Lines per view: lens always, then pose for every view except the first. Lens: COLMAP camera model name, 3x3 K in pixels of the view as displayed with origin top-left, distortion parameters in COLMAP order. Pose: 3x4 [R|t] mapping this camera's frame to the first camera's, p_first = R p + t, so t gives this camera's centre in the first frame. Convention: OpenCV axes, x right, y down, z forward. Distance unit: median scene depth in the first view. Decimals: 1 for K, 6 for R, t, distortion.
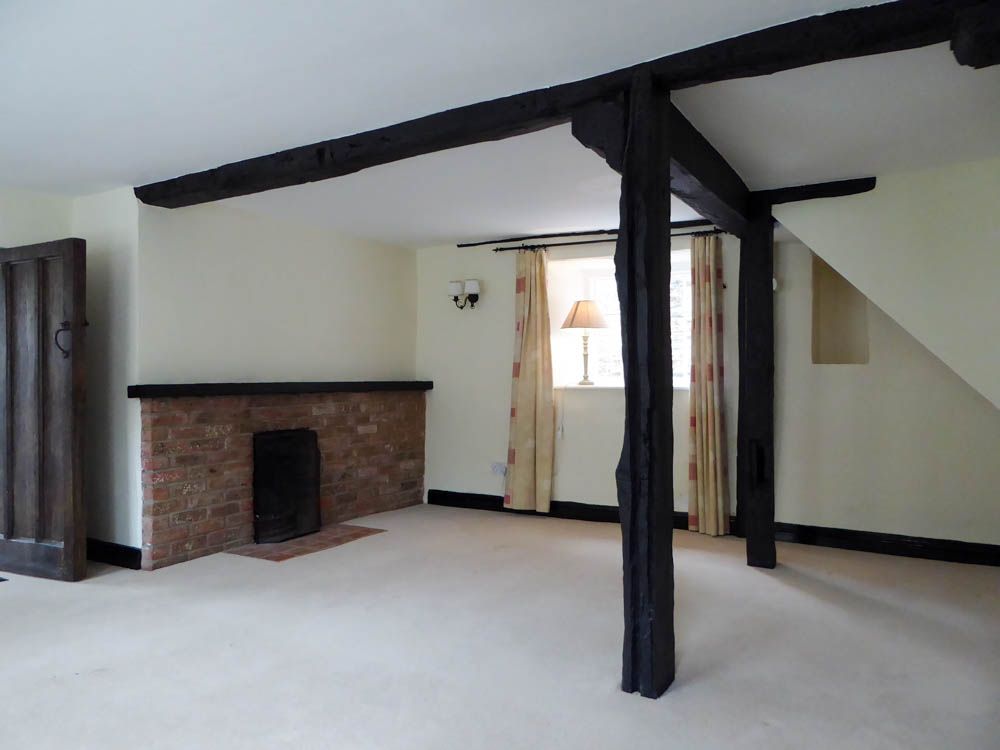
lens RADIAL K [[750.1, 0, 500.0], [0, 750.1, 375.0], [0, 0, 1]] dist [0.004069, 0.003789]
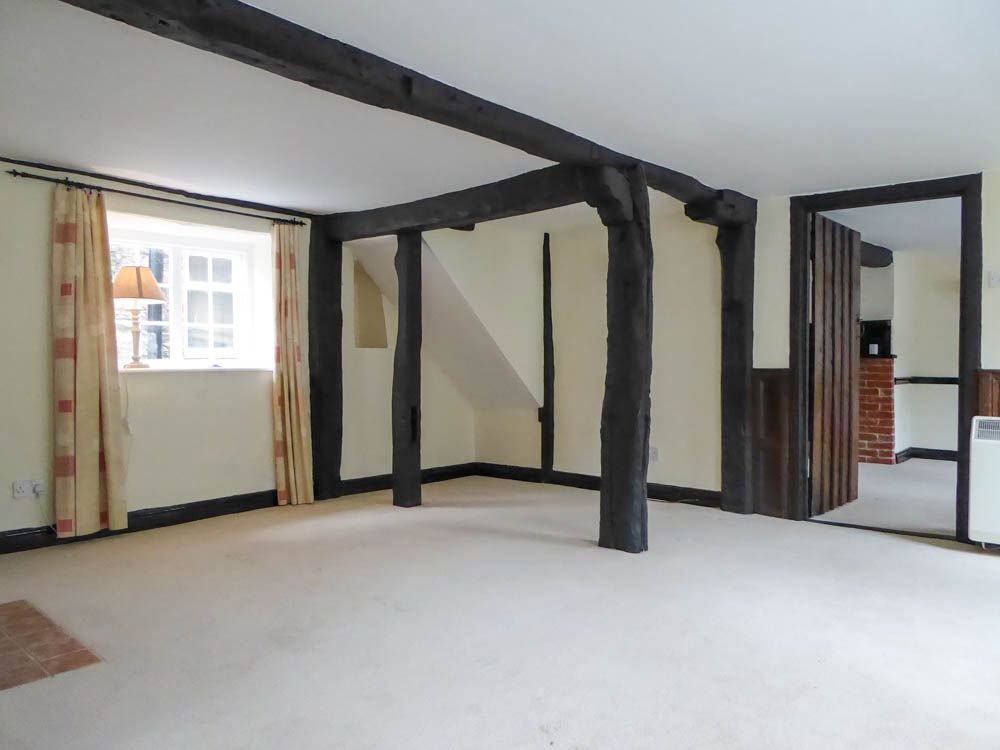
lens RADIAL K [[750.1, 0, 500.0], [0, 750.1, 375.0], [0, 0, 1]] dist [0.004069, 0.003789]
pose [[0.177374, -0.017319, 0.983991, -0.638493], [0.003351, 0.999850, 0.016994, 0.008474], [-0.984138, 0.000283, 0.177405, 0.459473]]
